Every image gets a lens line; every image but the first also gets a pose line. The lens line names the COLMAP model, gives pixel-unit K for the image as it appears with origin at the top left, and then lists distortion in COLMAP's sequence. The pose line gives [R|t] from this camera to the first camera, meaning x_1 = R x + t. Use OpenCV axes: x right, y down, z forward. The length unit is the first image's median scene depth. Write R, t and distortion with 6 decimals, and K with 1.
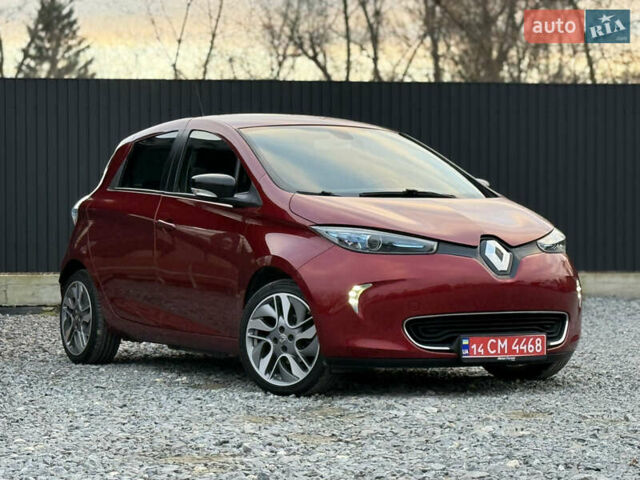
lens RADIAL K [[1816.6, 0, 320.0], [0, 1816.6, 240.0], [0, 0, 1]] dist [0.148645, 0.341142]
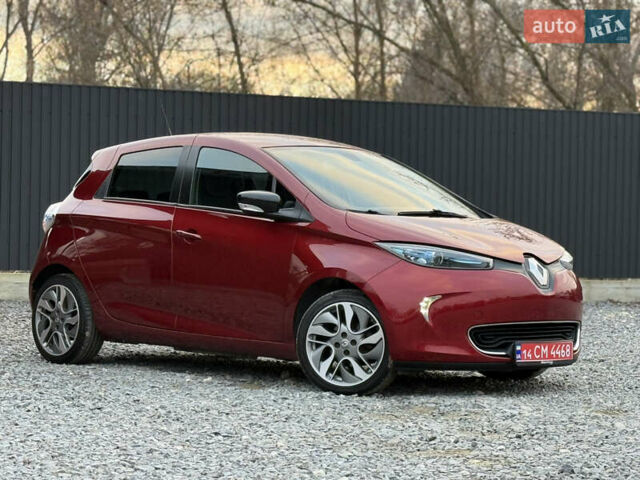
lens RADIAL K [[1816.6, 0, 320.0], [0, 1816.6, 240.0], [0, 0, 1]] dist [0.148645, 0.341142]
pose [[0.968454, 0.018913, 0.248474, -0.310448], [-0.020077, 0.999796, 0.002152, -0.010613], [-0.248383, -0.007073, 0.968636, -0.064561]]
